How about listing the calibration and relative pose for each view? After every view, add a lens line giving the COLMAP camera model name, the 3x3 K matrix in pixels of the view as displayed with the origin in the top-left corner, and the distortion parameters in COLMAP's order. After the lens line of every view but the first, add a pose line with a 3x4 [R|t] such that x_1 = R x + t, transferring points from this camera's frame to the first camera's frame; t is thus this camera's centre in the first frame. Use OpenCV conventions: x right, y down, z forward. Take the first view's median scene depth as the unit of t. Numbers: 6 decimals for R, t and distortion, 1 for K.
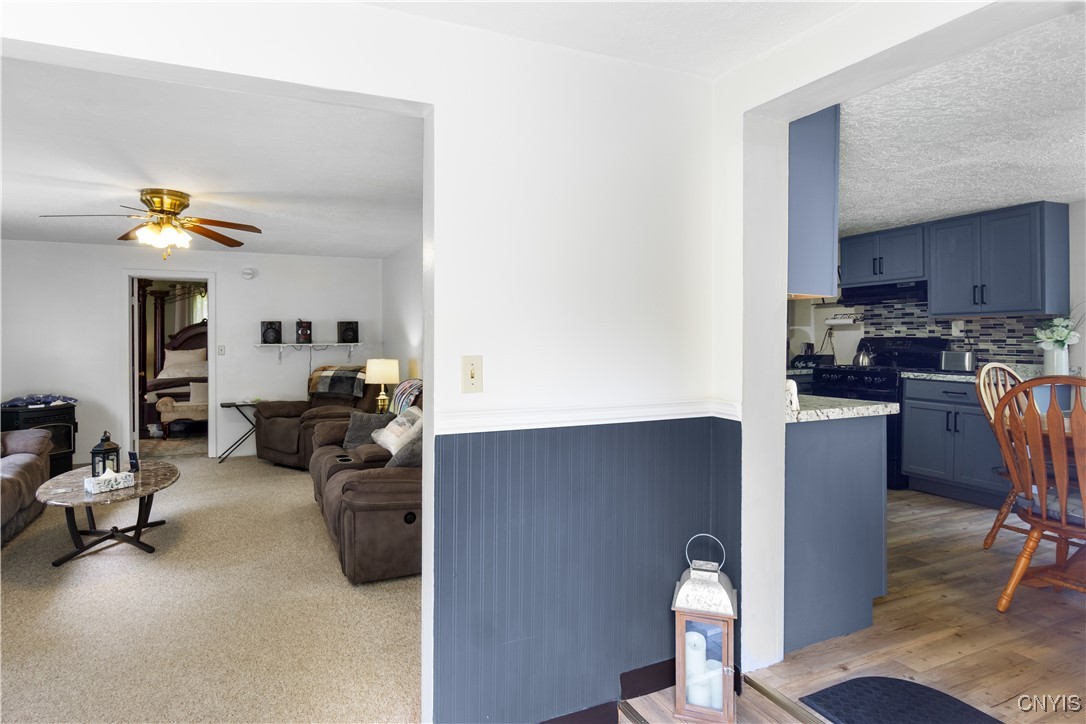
lens RADIAL K [[619.6, 0, 542.8], [0, 619.6, 332.3], [0, 0, 1]] dist [-0.000621, -0.000506]
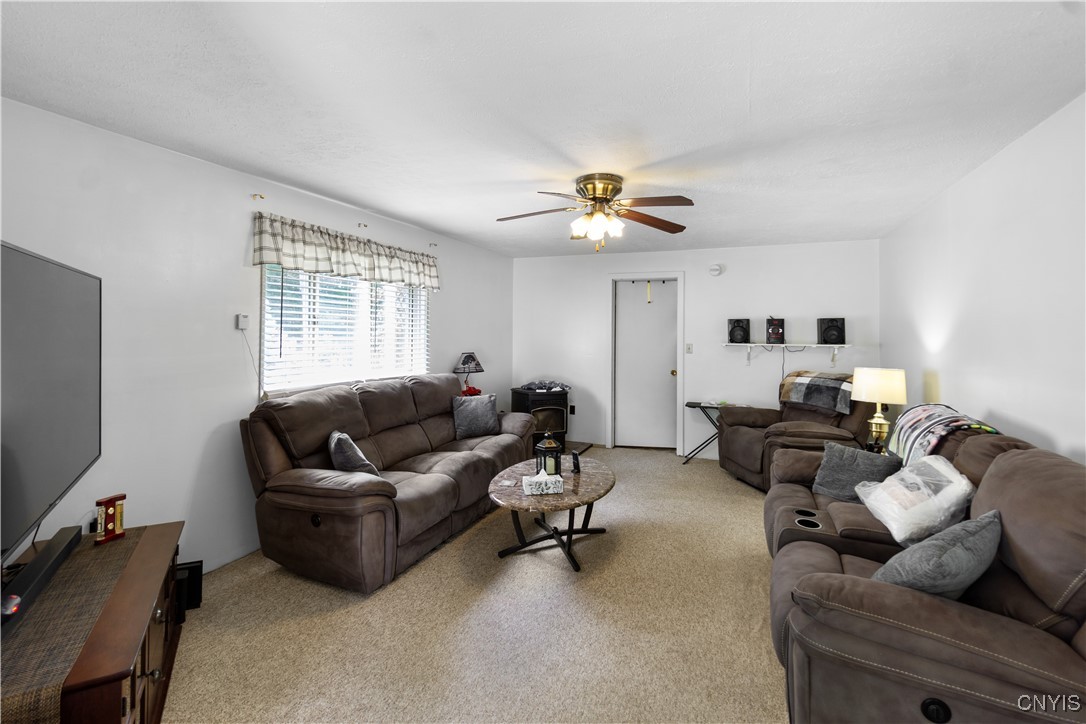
lens RADIAL K [[487.4, 0, 543.3], [0, 487.4, 324.1], [0, 0, 1]] dist [0.000319, -0.000144]
pose [[0.647574, -0.004594, -0.761989, -0.088779], [-0.006846, 0.999906, -0.011847, 0.000880], [0.761972, 0.012889, 0.647482, 0.378448]]
